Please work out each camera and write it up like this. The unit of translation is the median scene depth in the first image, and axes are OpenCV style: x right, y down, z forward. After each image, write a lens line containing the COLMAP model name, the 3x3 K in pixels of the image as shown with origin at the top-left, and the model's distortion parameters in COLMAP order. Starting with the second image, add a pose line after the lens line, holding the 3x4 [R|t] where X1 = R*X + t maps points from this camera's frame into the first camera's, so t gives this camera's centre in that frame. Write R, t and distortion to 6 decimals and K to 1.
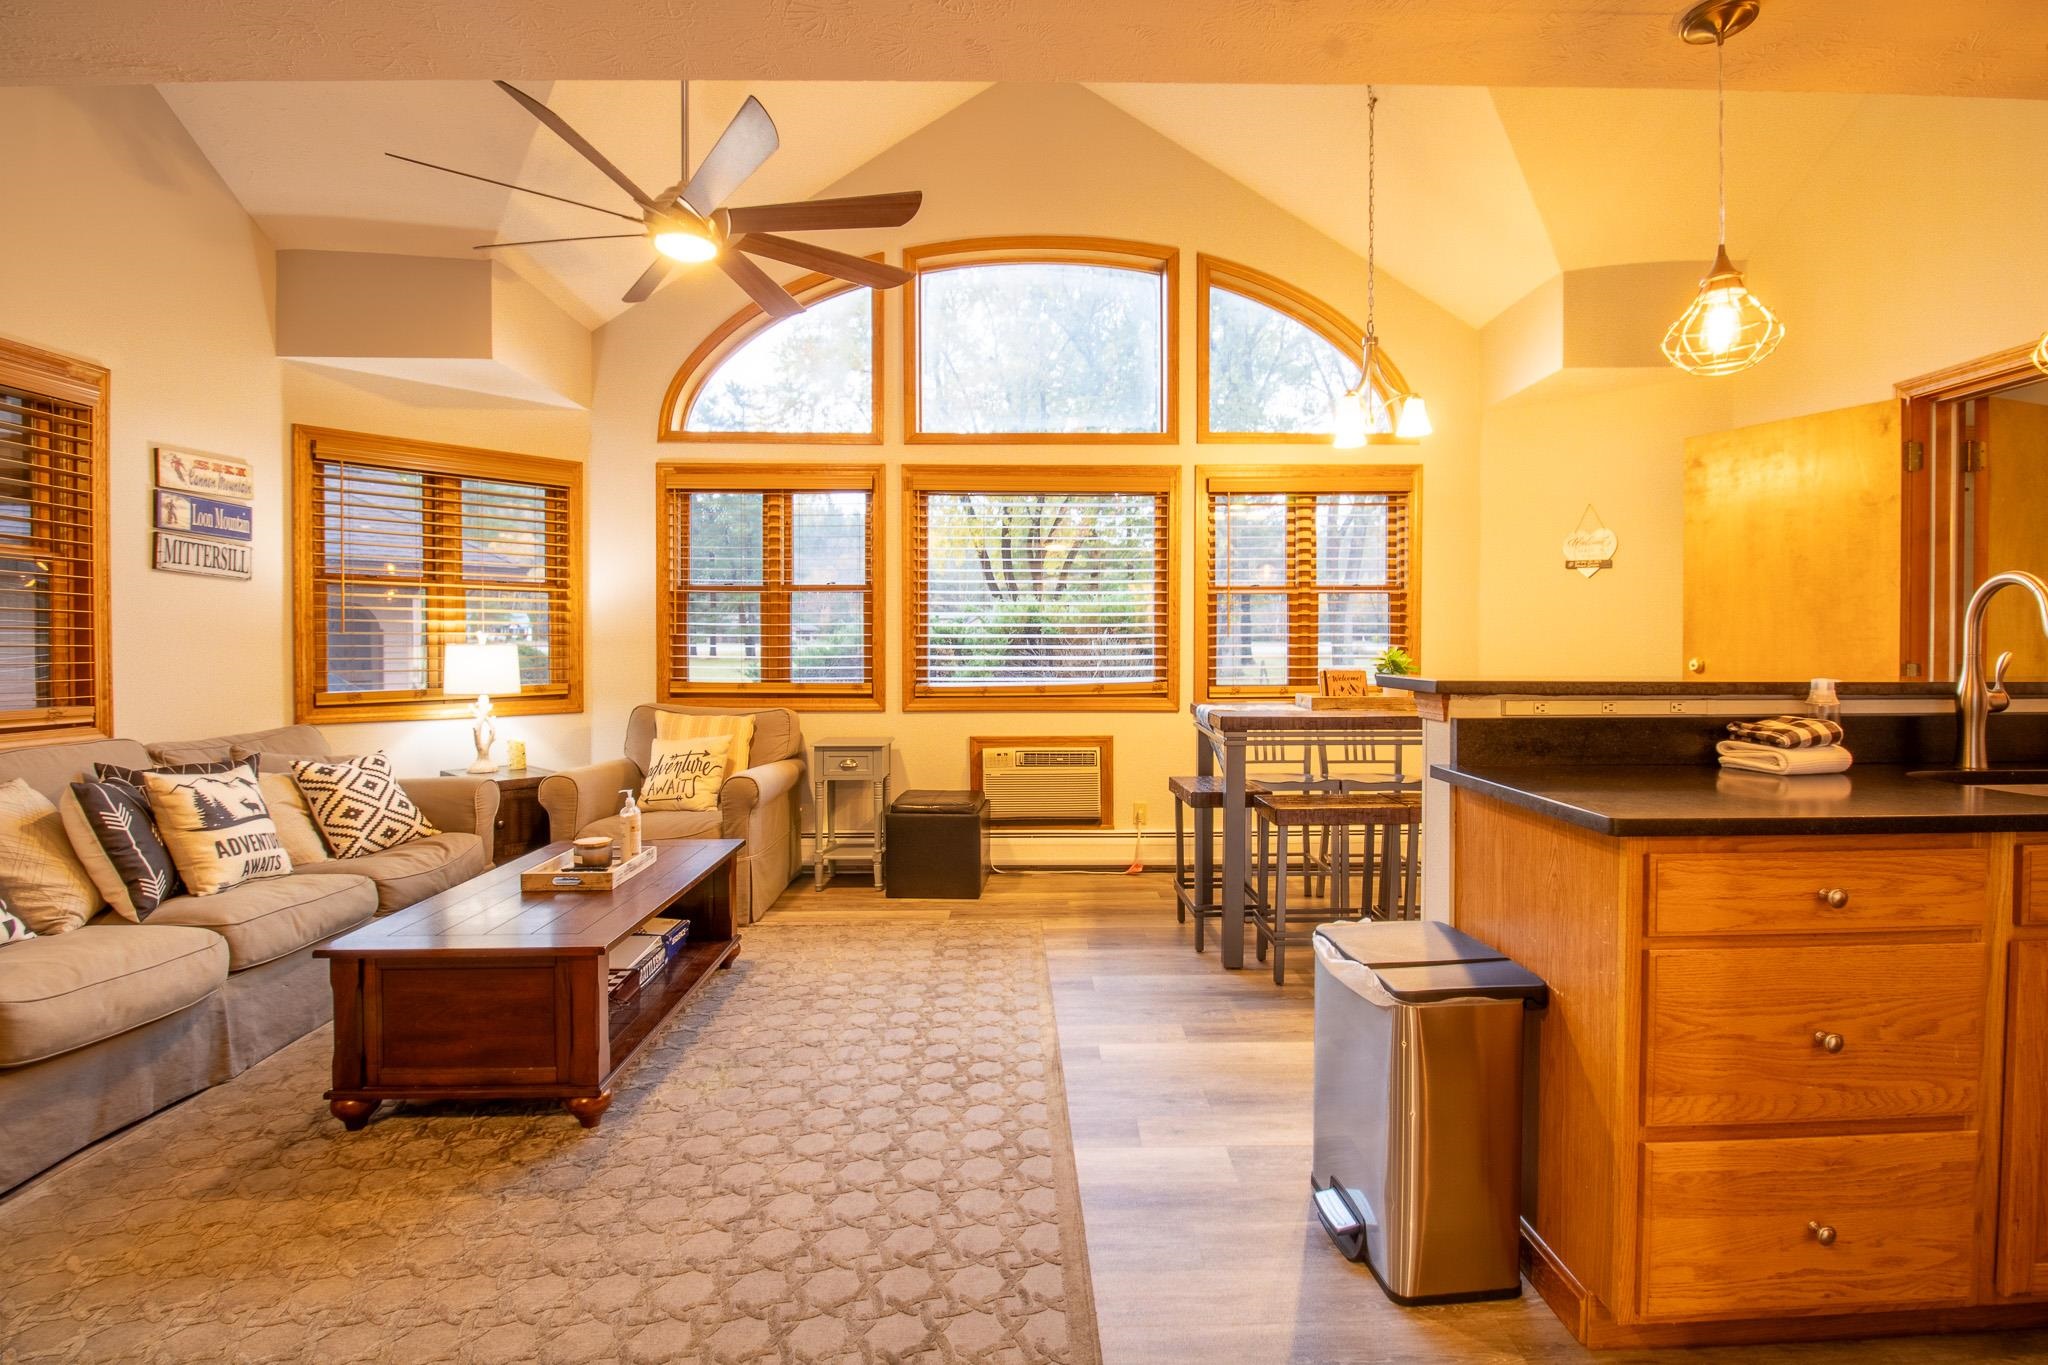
lens RADIAL K [[970.5, 0, 1057.3], [0, 970.5, 671.4], [0, 0, 1]] dist [0.001535, -0.011239]
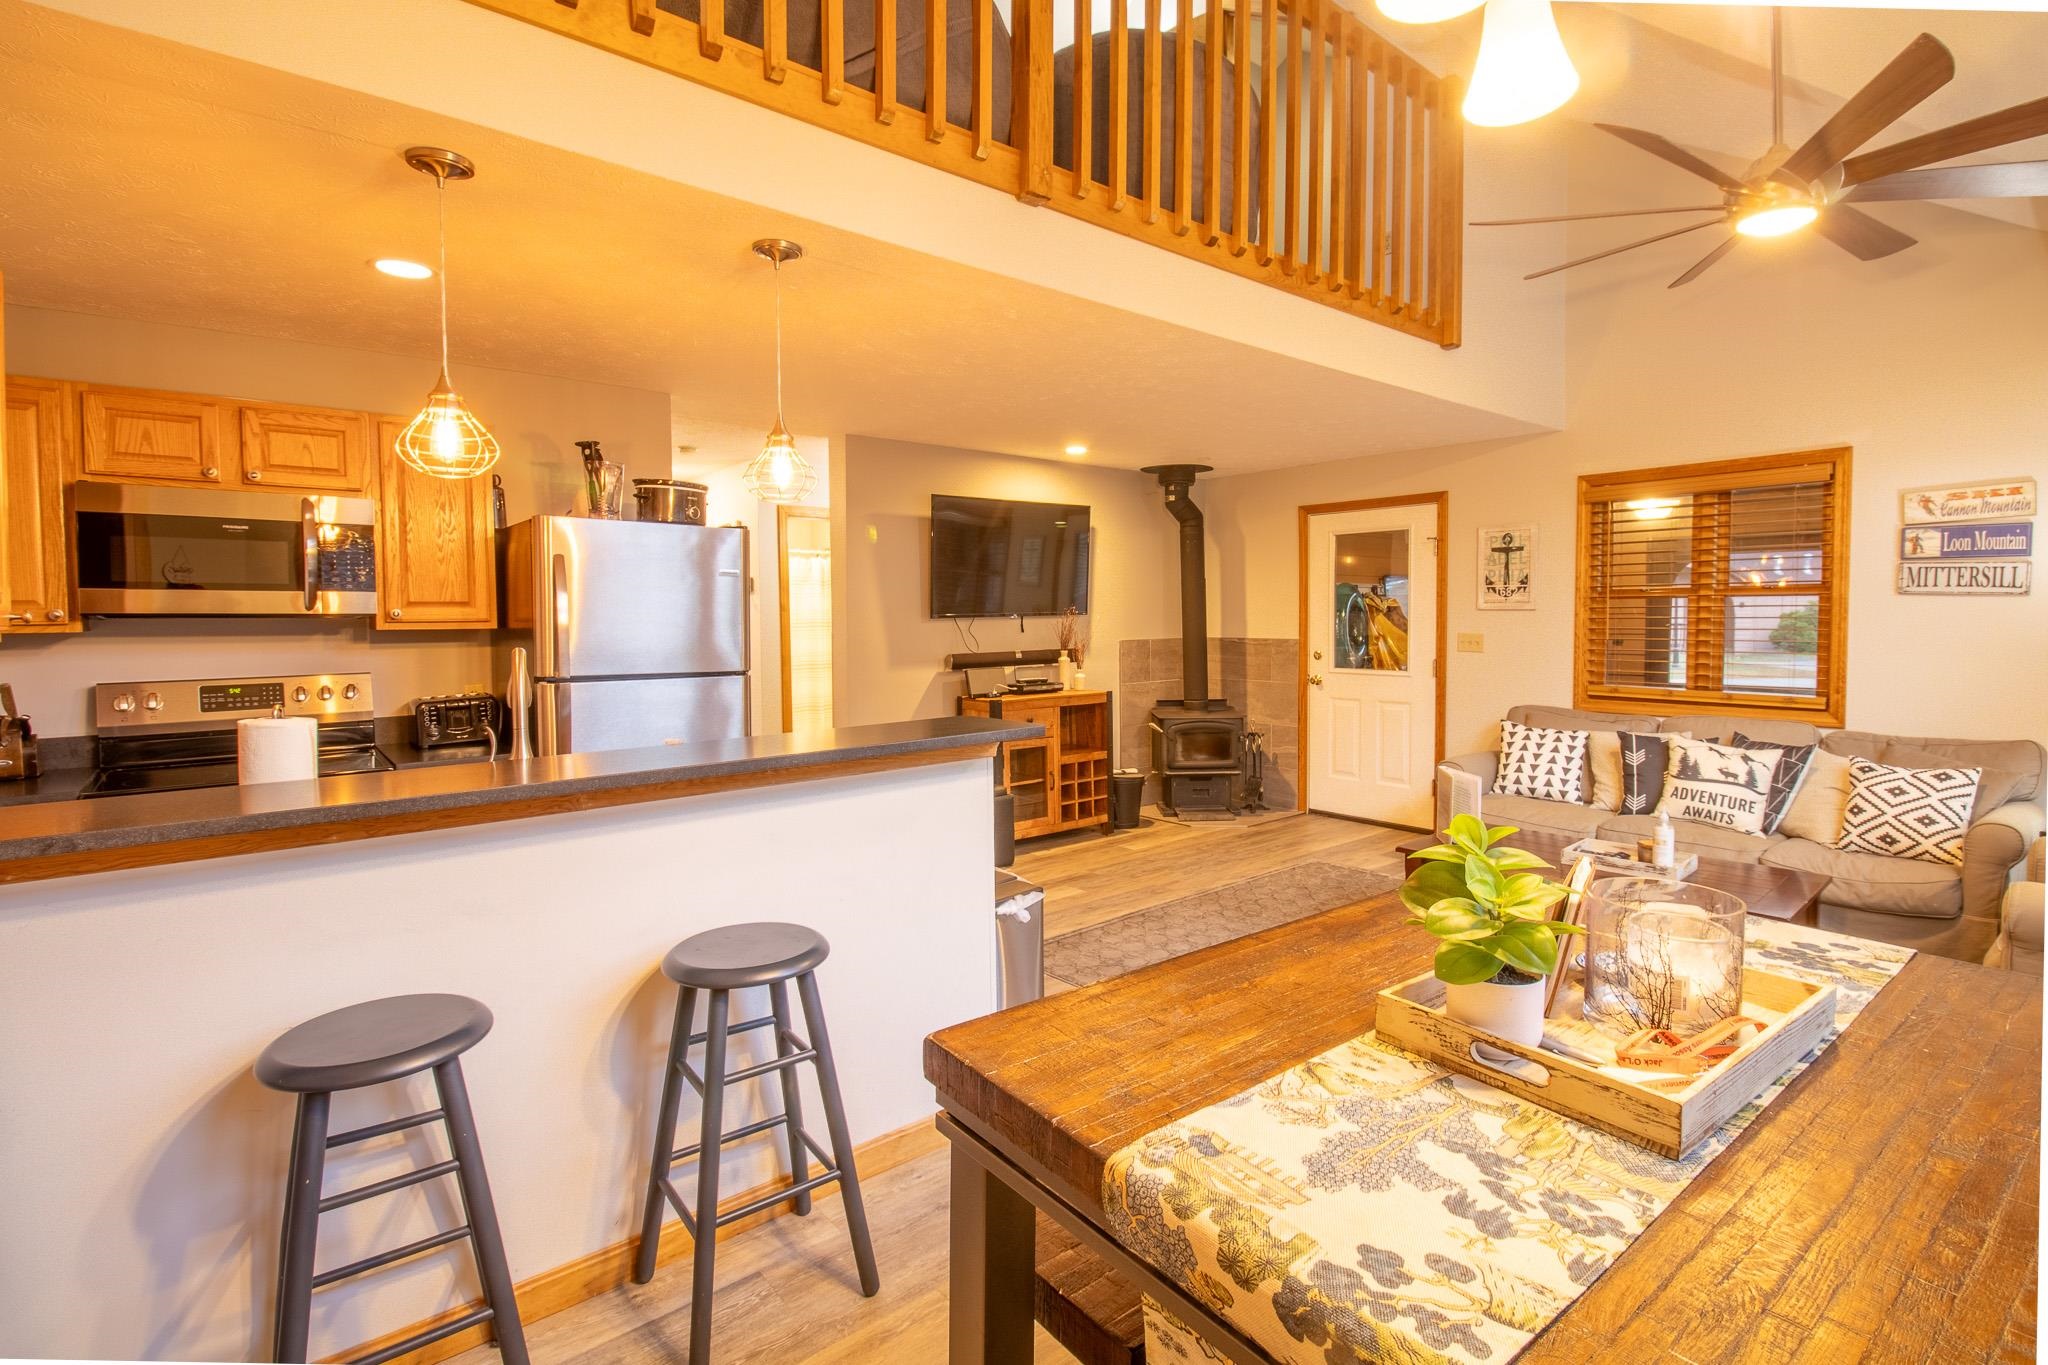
lens RADIAL K [[970.5, 0, 1025.5], [0, 970.5, 679.0], [0, 0, 1]] dist [0.001535, -0.011239]
pose [[-0.798819, 0.051011, -0.599405, 0.642276], [-0.002731, 0.996081, 0.088409, -0.094480], [0.601566, 0.072260, -0.795548, 1.210821]]
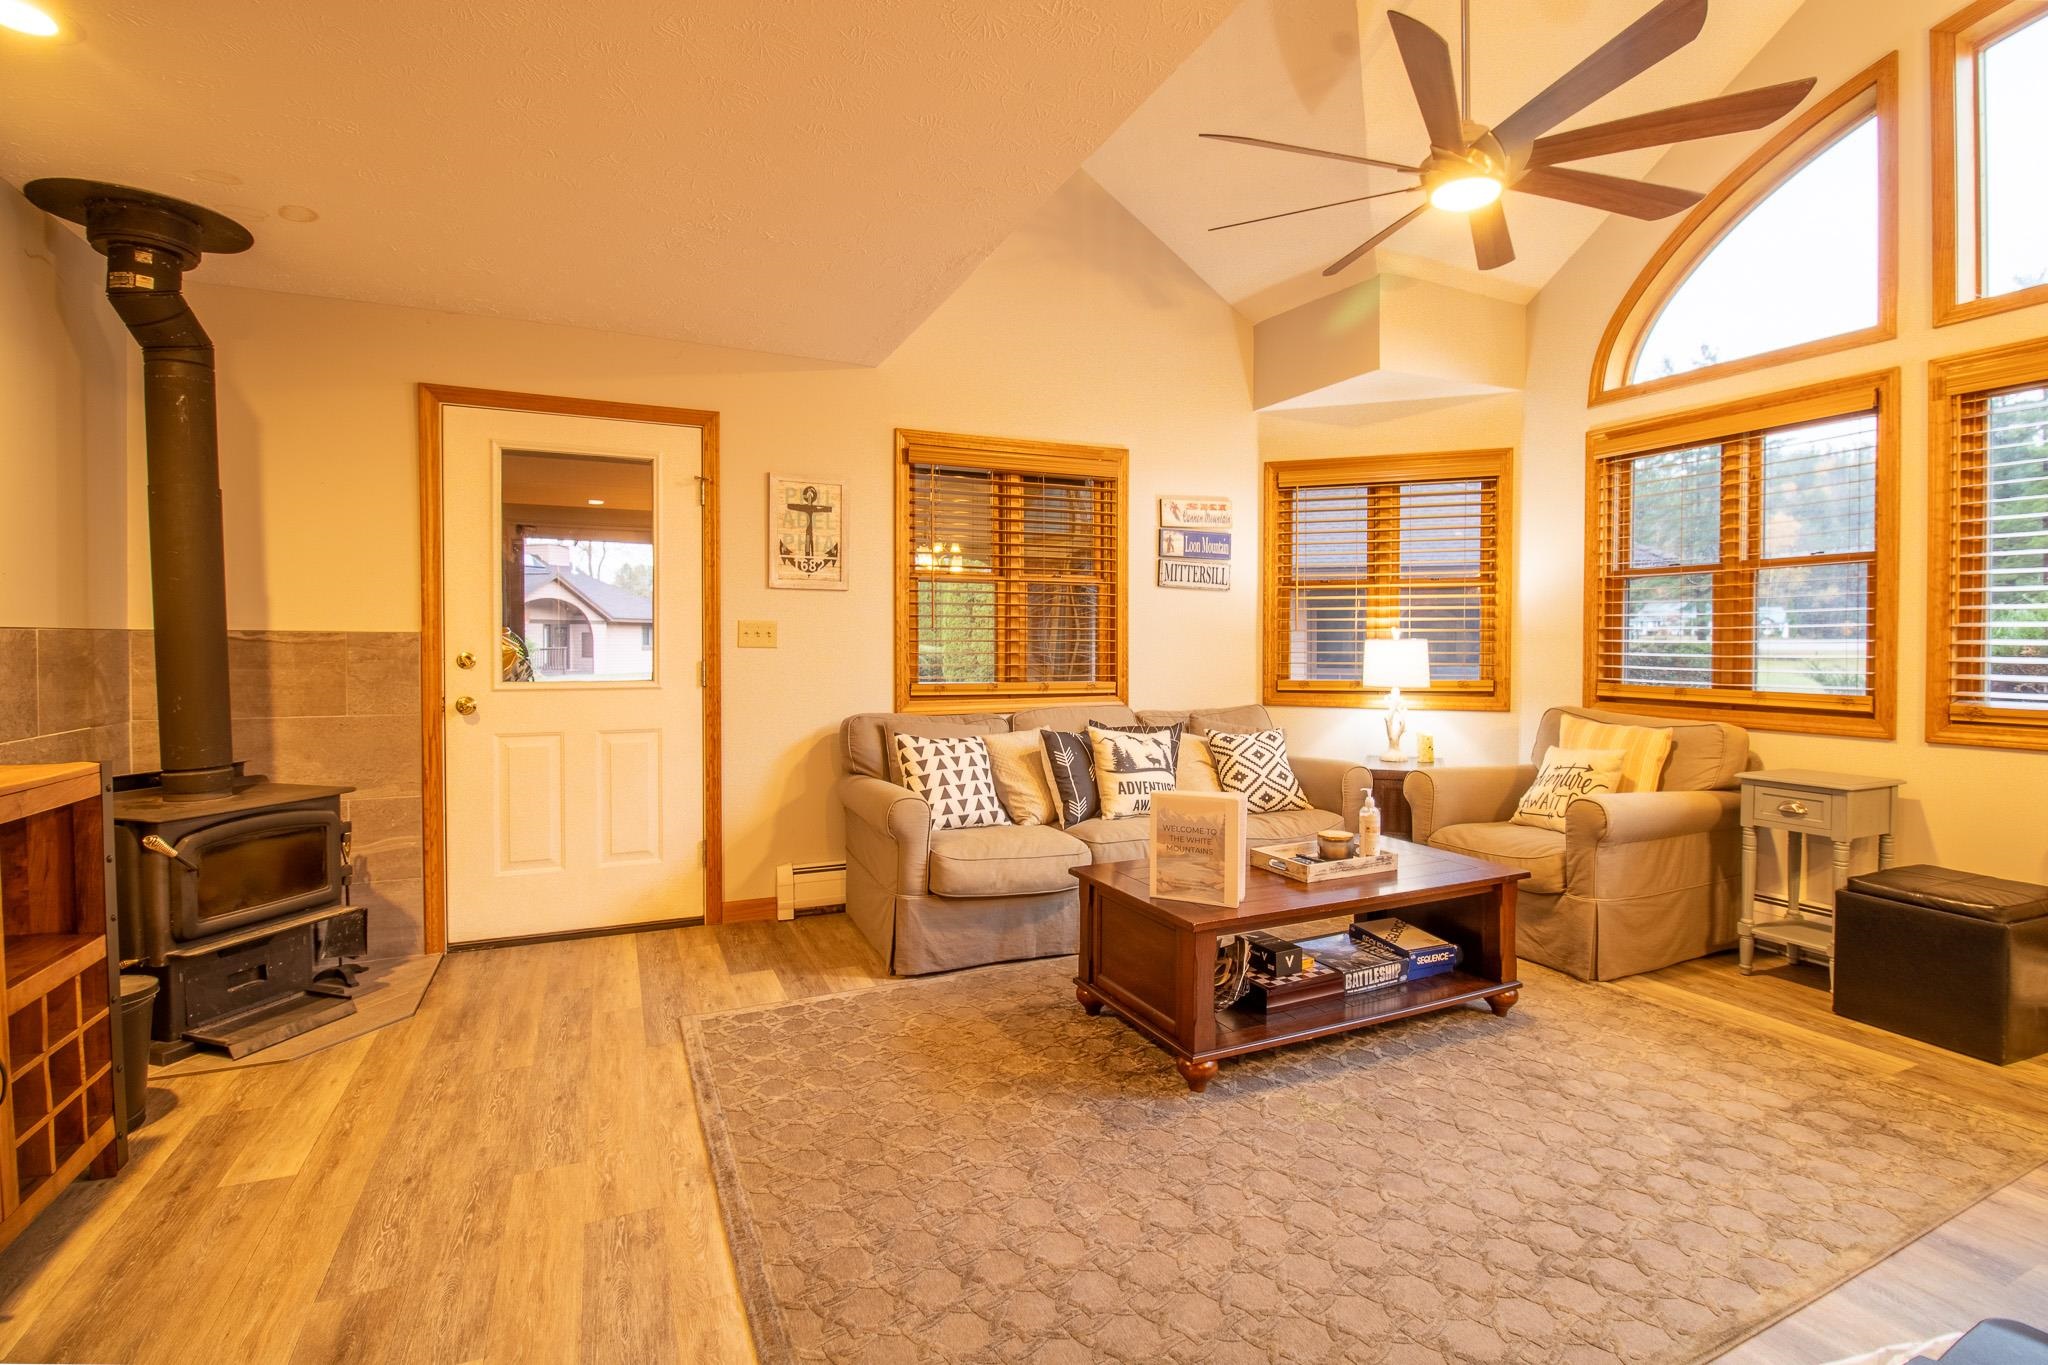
lens RADIAL K [[970.5, 0, 1029.1], [0, 970.5, 669.3], [0, 0, 1]] dist [0.001535, -0.011239]
pose [[0.382256, 0.024995, -0.923718, 0.270647], [-0.024741, 0.999553, 0.016809, -0.004223], [0.923725, 0.016428, 0.382704, 0.266526]]
